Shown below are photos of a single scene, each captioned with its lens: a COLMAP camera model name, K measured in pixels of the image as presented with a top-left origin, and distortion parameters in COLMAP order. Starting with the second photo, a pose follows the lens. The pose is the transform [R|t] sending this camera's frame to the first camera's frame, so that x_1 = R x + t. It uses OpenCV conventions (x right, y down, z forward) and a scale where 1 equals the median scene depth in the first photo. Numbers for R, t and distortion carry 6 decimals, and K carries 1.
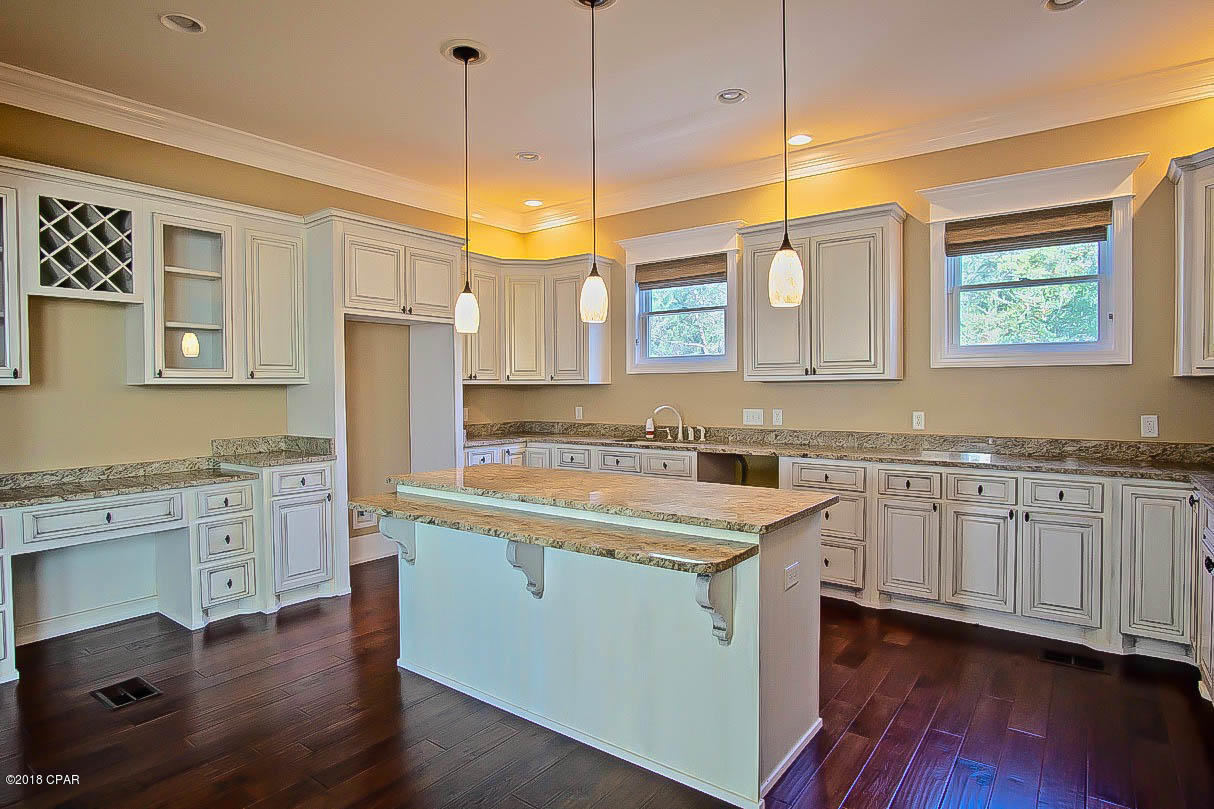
lens RADIAL K [[652.2, 0, 604.5], [0, 652.2, 398.8], [0, 0, 1]] dist [-0.029102, 0.001688]
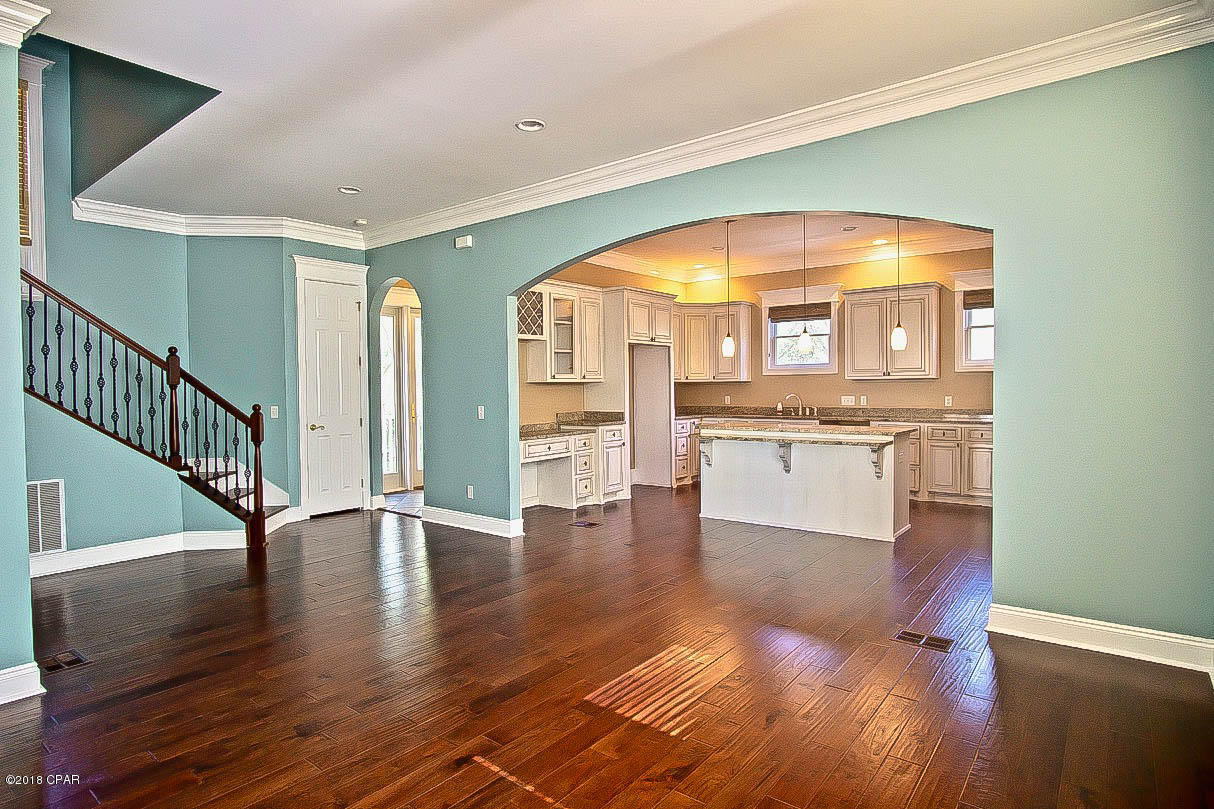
lens RADIAL K [[652.2, 0, 604.5], [0, 652.2, 398.8], [0, 0, 1]] dist [-0.029102, 0.001688]
pose [[0.999686, -0.003165, -0.024859, -0.416400], [0.003245, 0.999990, 0.003207, 0.017933], [0.024848, -0.003287, 0.999686, -0.802027]]
